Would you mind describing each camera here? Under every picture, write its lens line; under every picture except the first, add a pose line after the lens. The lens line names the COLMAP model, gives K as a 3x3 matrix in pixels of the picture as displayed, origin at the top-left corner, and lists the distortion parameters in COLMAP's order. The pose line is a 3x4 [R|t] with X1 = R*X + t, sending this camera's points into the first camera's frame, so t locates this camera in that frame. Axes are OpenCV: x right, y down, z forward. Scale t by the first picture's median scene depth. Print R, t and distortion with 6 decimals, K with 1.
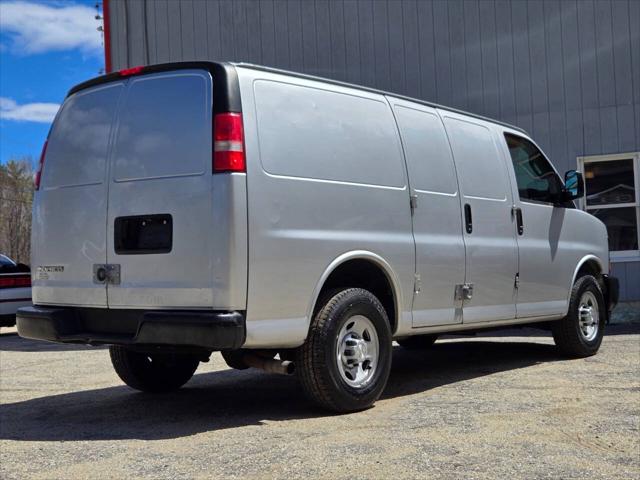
lens RADIAL K [[934.3, 0, 314.8], [0, 934.3, 236.9], [0, 0, 1]] dist [0.061862, -0.040436]
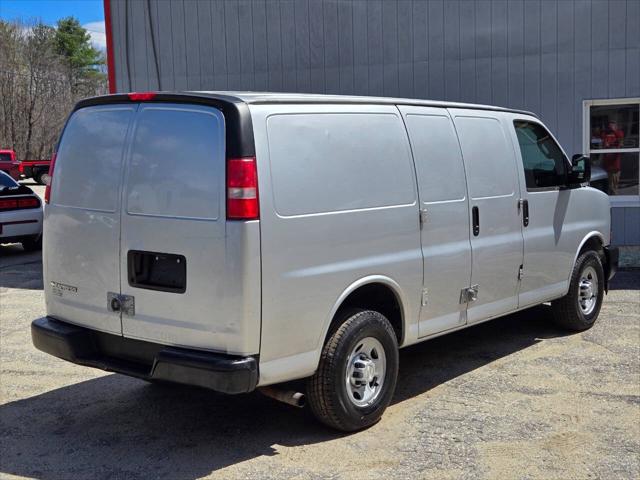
lens RADIAL K [[929.6, 0, 320.0], [0, 929.6, 240.0], [0, 0, 1]] dist [0.052897, 0.051747]
pose [[0.999892, 0.009502, 0.011219, -0.017097], [-0.011068, 0.988777, 0.148990, -0.170801], [-0.009678, -0.149098, 0.988775, 0.008812]]
